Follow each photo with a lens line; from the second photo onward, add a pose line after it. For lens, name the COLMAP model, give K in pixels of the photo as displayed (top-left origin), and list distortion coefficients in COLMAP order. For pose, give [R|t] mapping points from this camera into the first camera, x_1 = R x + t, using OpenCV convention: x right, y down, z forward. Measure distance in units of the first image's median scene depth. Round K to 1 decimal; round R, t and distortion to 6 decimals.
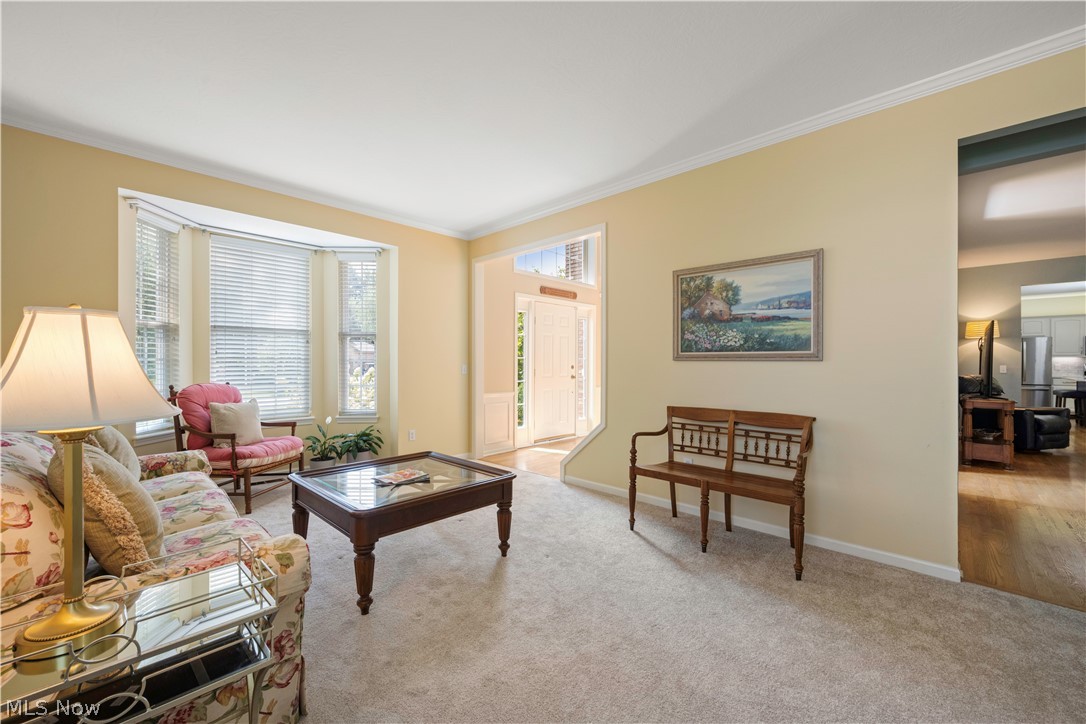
lens RADIAL K [[434.2, 0, 543.9], [0, 434.2, 361.5], [0, 0, 1]] dist [0.000356, -0.000185]
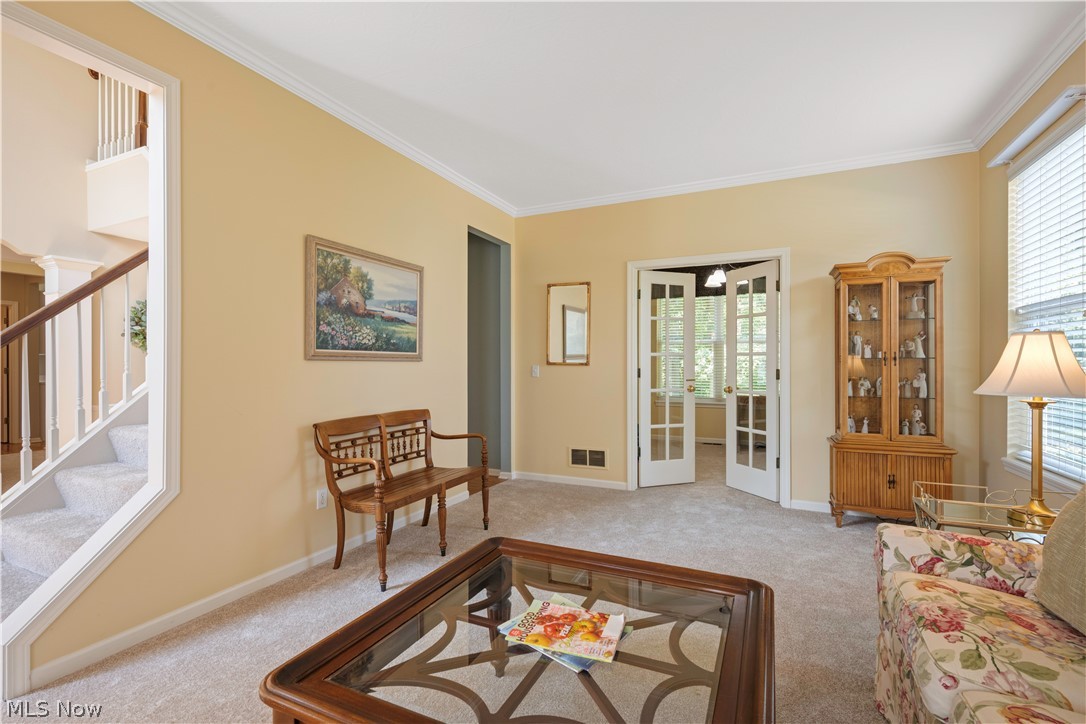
lens RADIAL K [[481.3, 0, 532.9], [0, 481.3, 363.1], [0, 0, 1]] dist [-0.001867, -0.001531]
pose [[-0.292550, -0.000918, 0.956250, -0.615121], [-0.003158, 0.999995, -0.000006, 0.002164], [-0.956245, -0.003022, -0.292552, 0.952163]]
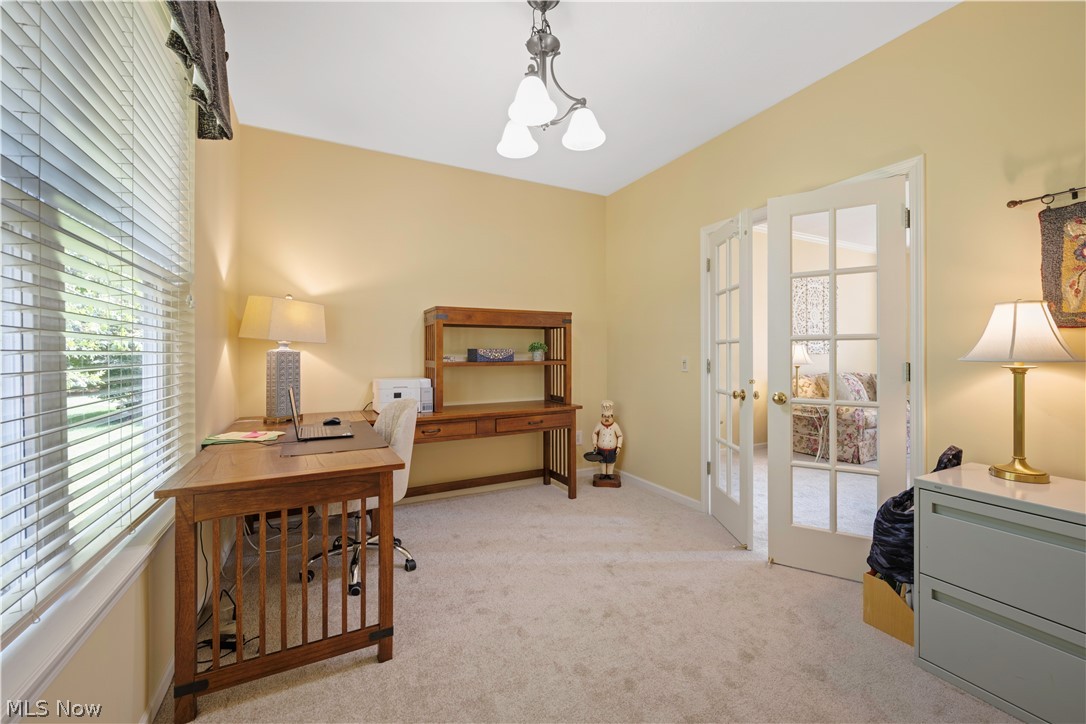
lens RADIAL K [[434.2, 0, 544.6], [0, 434.2, 358.6], [0, 0, 1]] dist [0.000356, -0.000185]
pose [[-0.326870, 0.007119, -0.945042, 1.443170], [0.006612, 0.999964, 0.005245, 0.003834], [0.945046, -0.004534, -0.326906, -0.064943]]
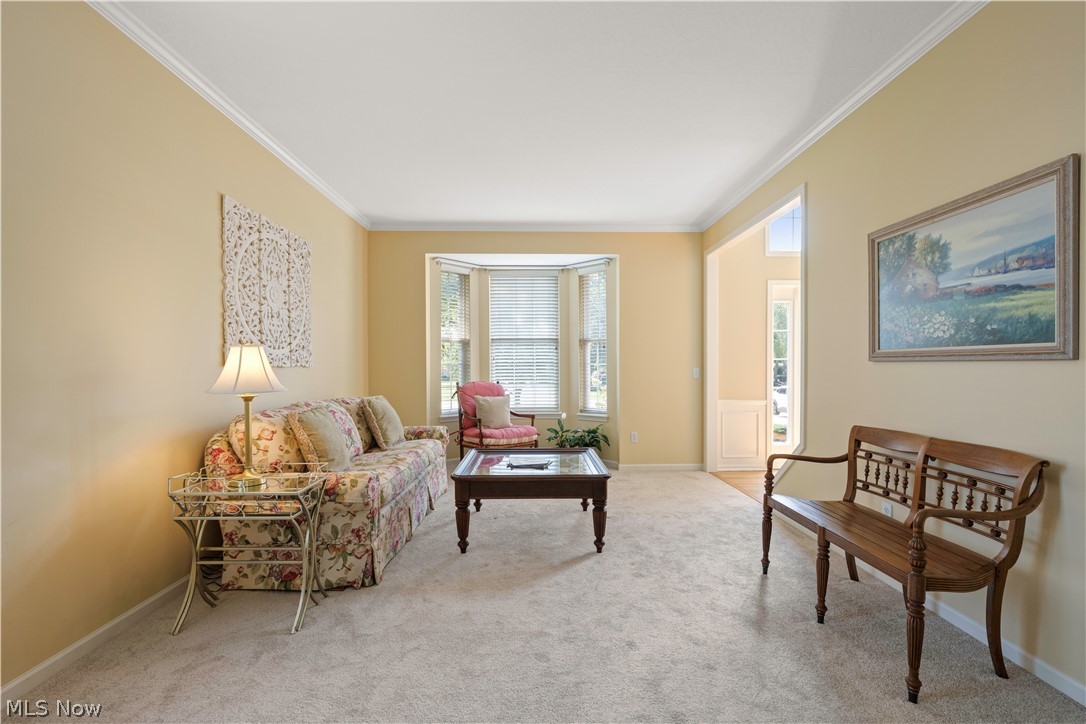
lens RADIAL K [[481.3, 0, 544.9], [0, 481.3, 370.3], [0, 0, 1]] dist [-0.001867, -0.001531]
pose [[0.704153, 0.002294, -0.710045, 0.521801], [0.006455, 0.999933, 0.009632, 0.001408], [0.710019, -0.011366, 0.704091, 0.086693]]
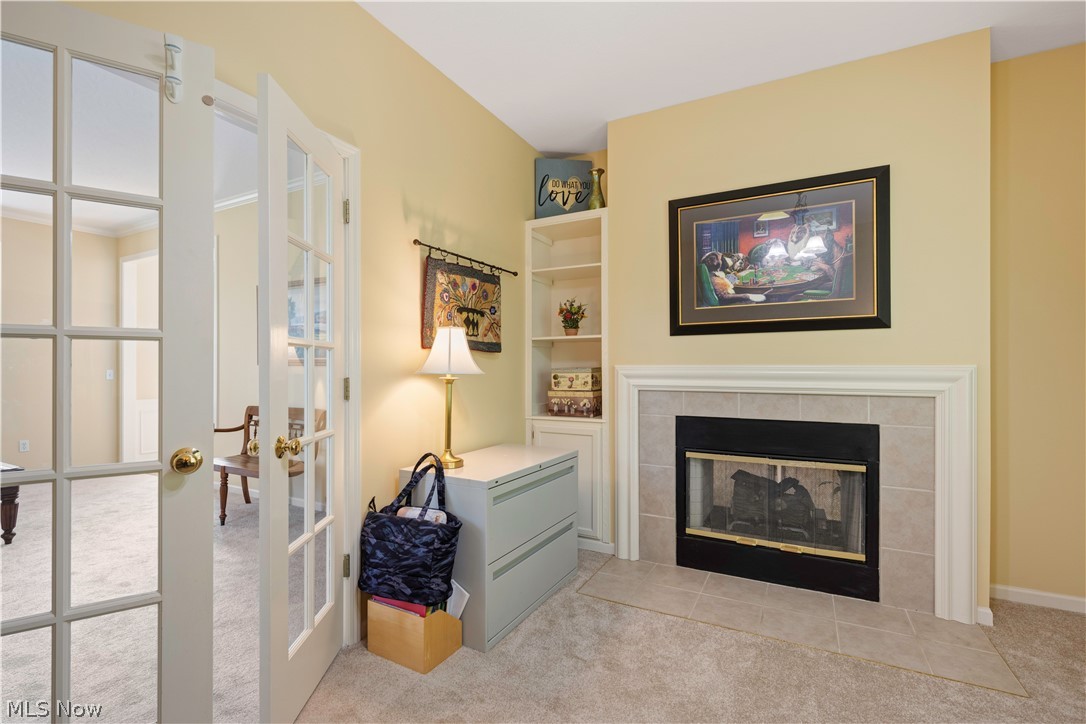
lens RADIAL K [[481.3, 0, 538.8], [0, 481.3, 368.0], [0, 0, 1]] dist [-0.001867, -0.001531]
pose [[0.963565, -0.003417, 0.267452, 0.722552], [0.002205, 0.999986, 0.004832, 0.001078], [-0.267465, -0.004067, 0.963559, -0.424775]]
